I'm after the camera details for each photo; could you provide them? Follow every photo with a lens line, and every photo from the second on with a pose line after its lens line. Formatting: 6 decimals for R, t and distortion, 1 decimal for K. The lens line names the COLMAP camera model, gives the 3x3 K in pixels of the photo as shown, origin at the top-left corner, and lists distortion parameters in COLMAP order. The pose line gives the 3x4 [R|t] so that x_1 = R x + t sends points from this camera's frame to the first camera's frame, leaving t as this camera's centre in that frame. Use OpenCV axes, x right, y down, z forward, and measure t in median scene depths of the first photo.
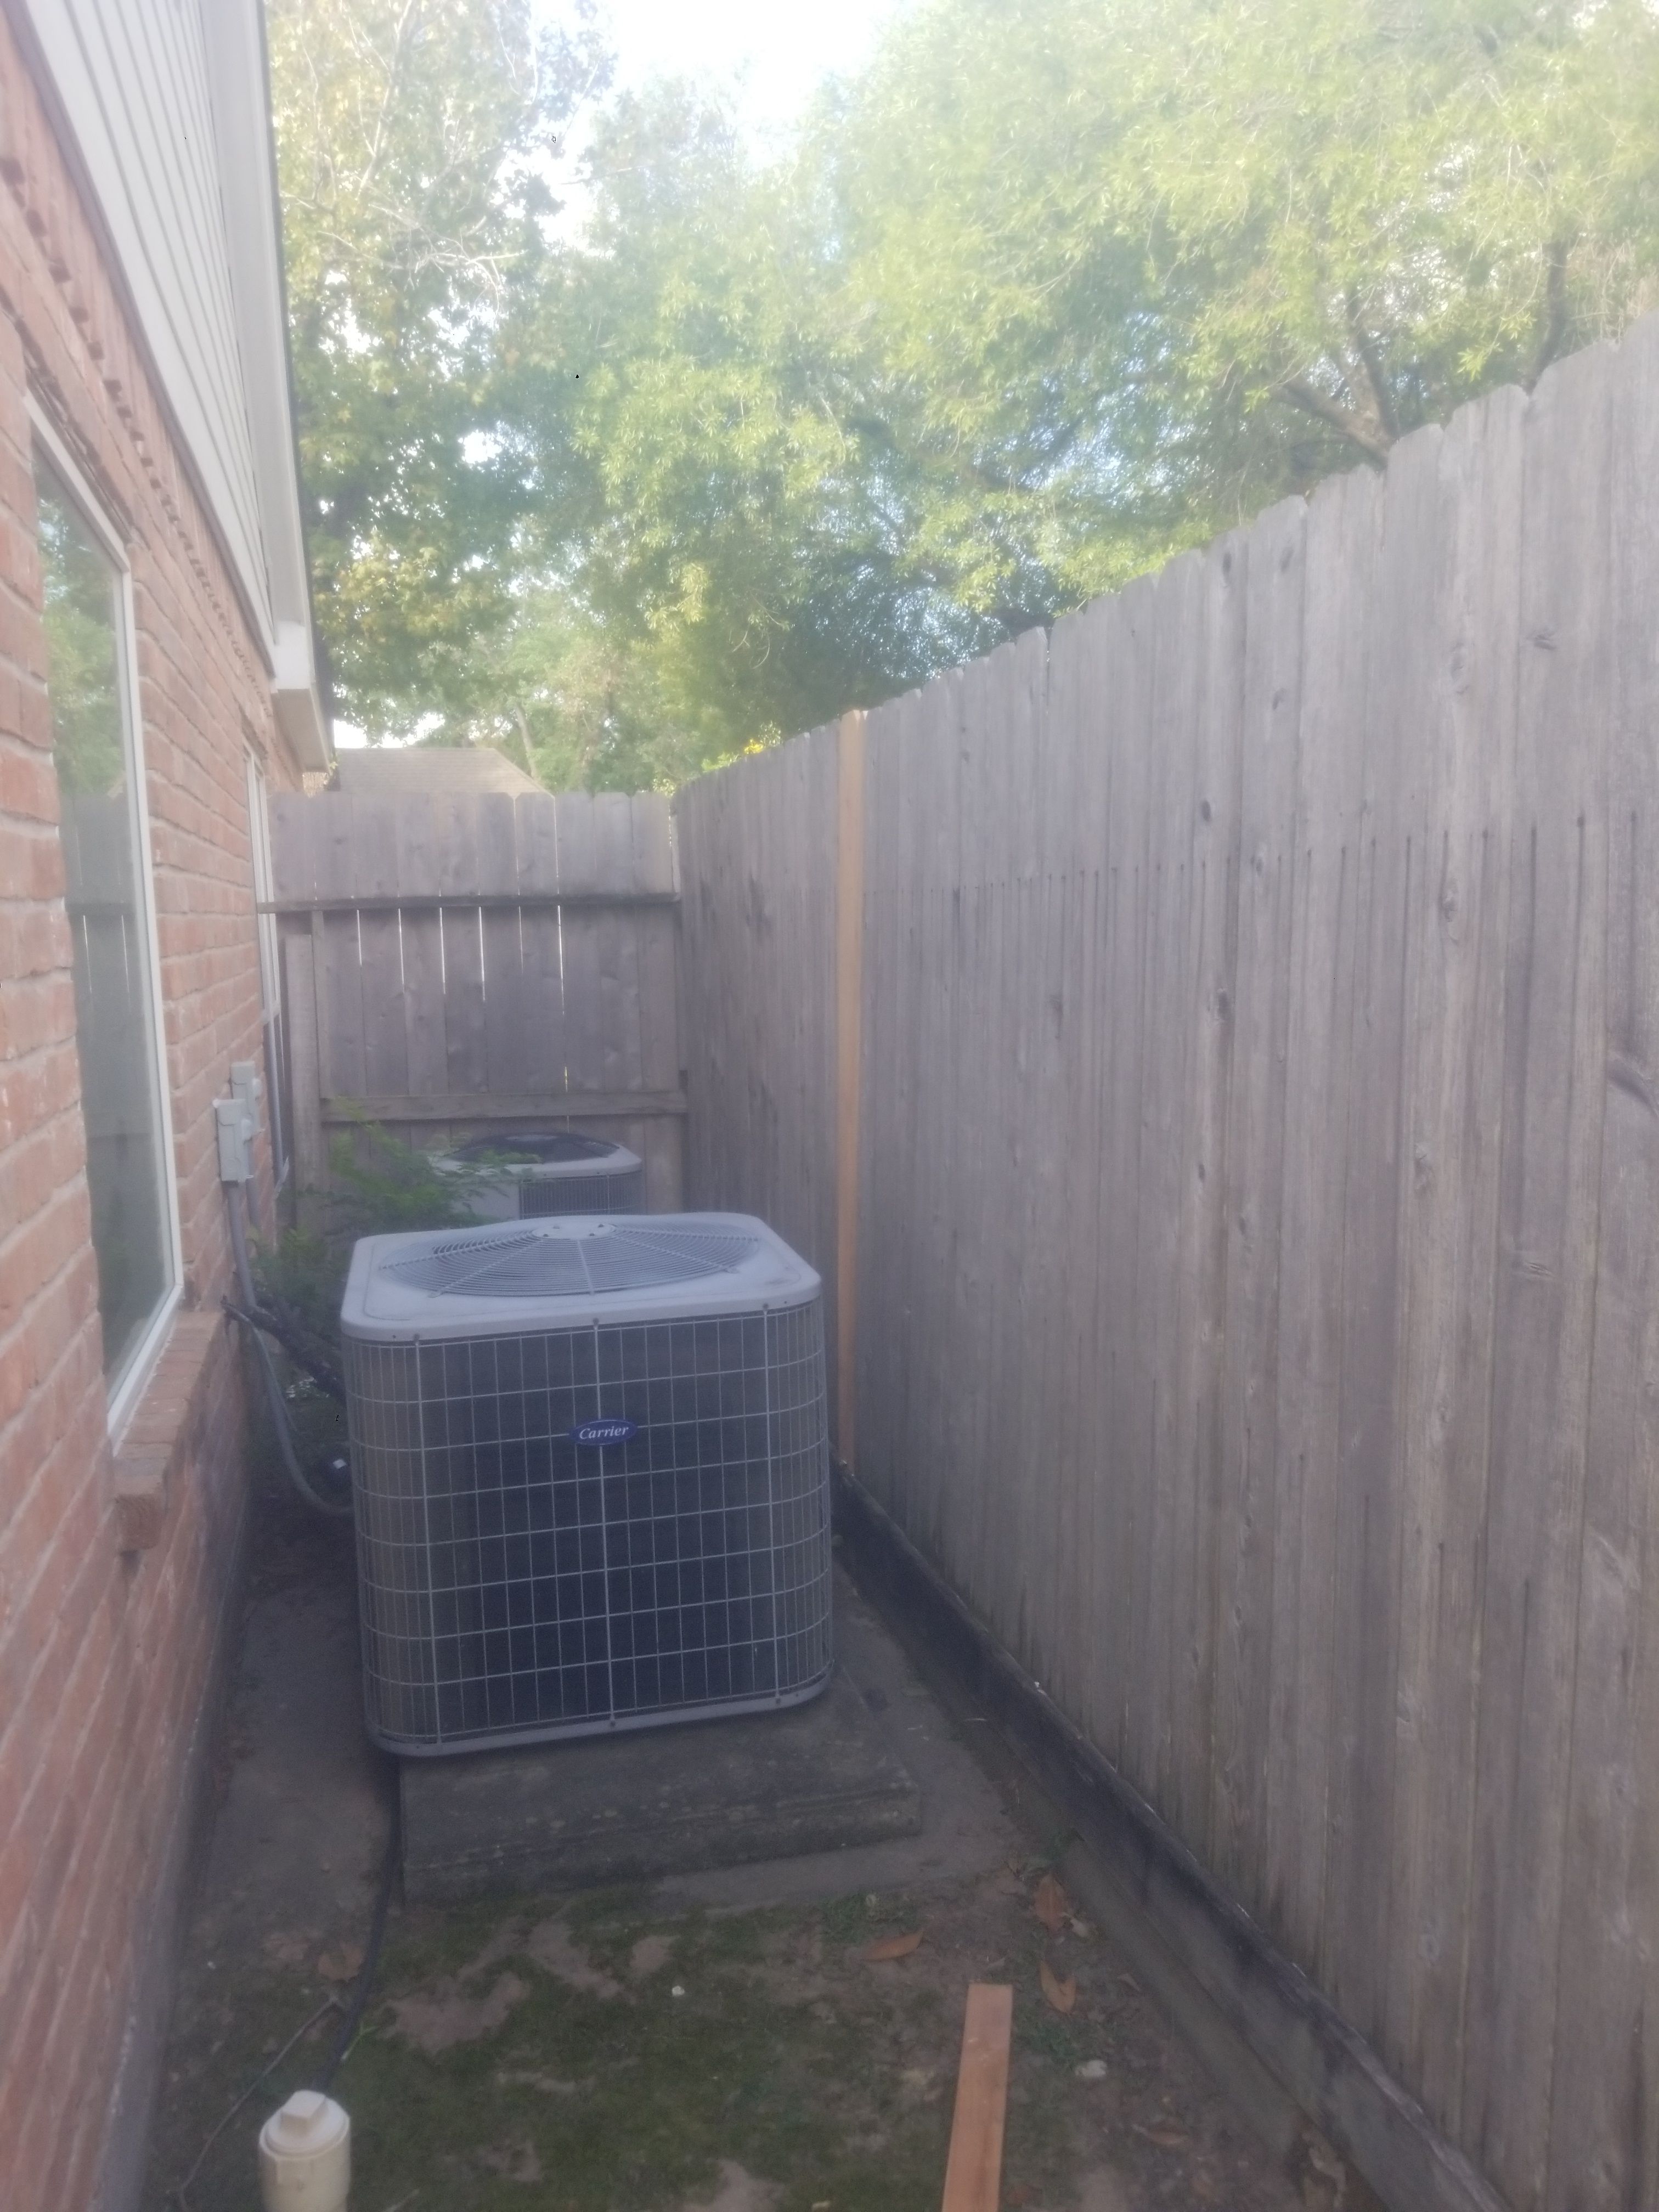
lens RADIAL K [[1724.3, 0, 829.5], [0, 1724.3, 1106.0], [0, 0, 1]] dist [0.069003, -0.104741]
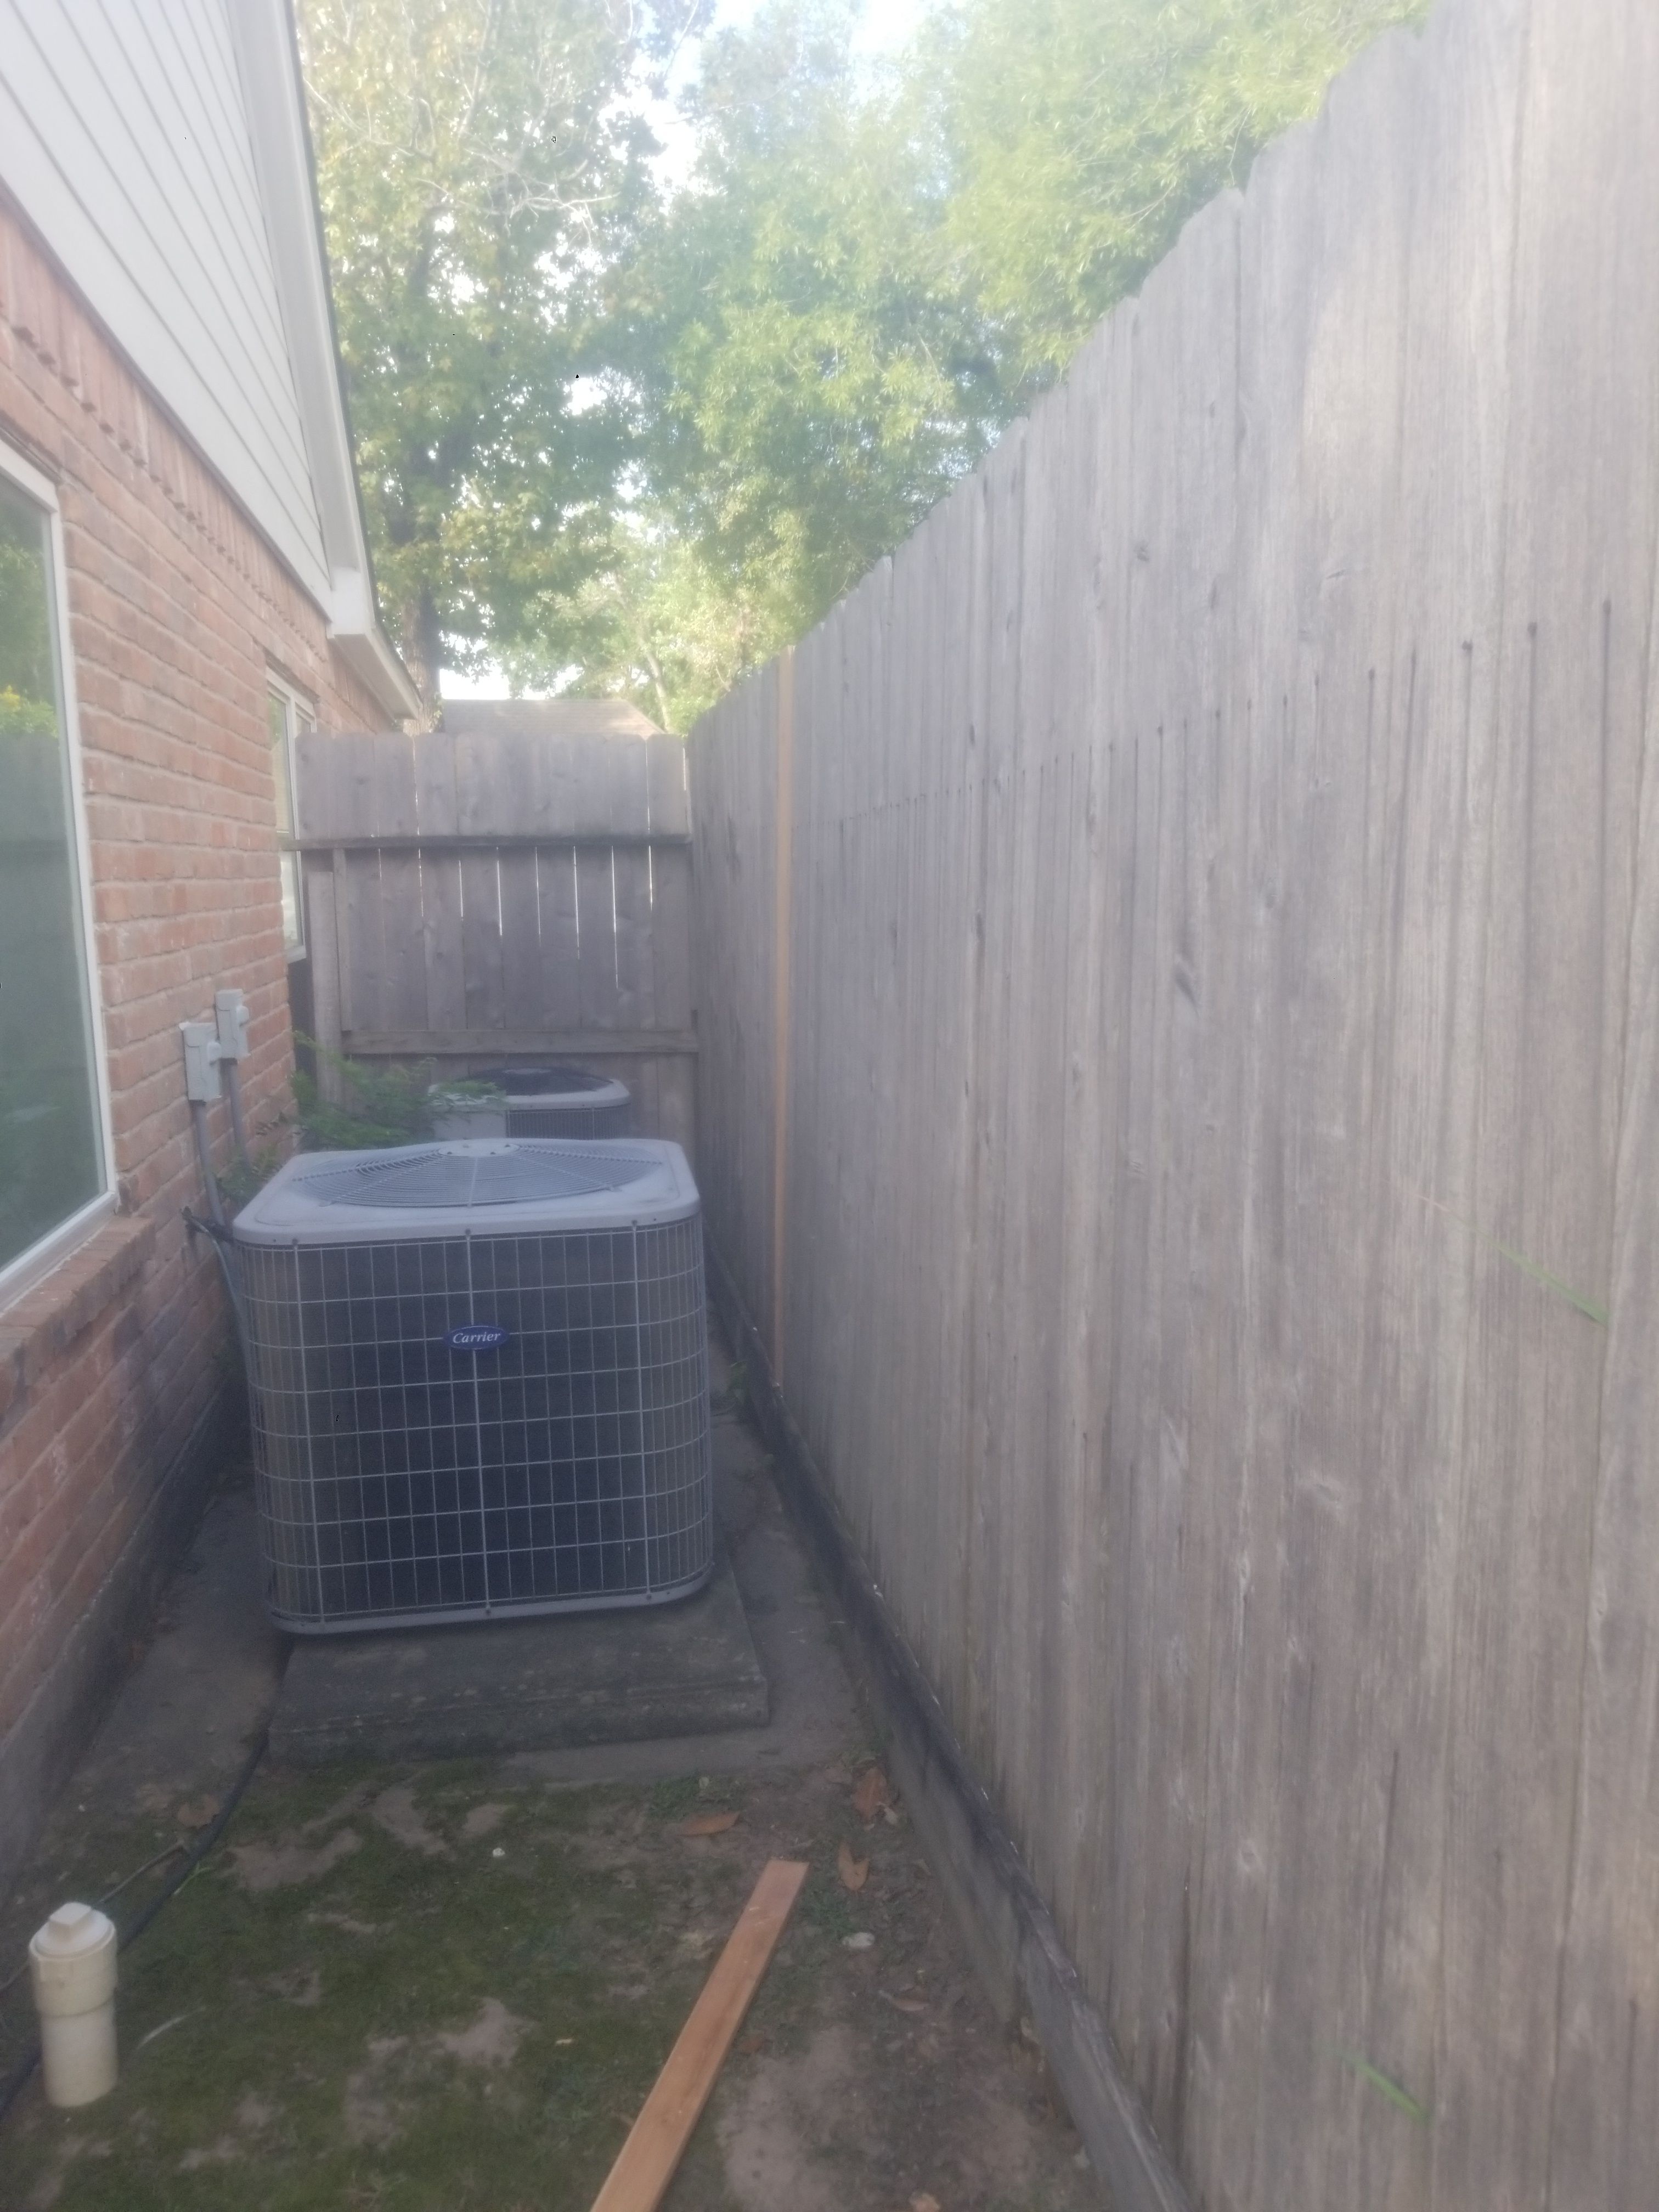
lens RADIAL K [[1736.6, 0, 888.1], [0, 1736.6, 1137.5], [0, 0, 1]] dist [0.077182, -0.119985]
pose [[0.996467, 0.019551, -0.081676, 0.202530], [-0.016383, 0.999094, 0.039280, 0.021699], [0.082370, -0.037804, 0.995885, -0.029605]]
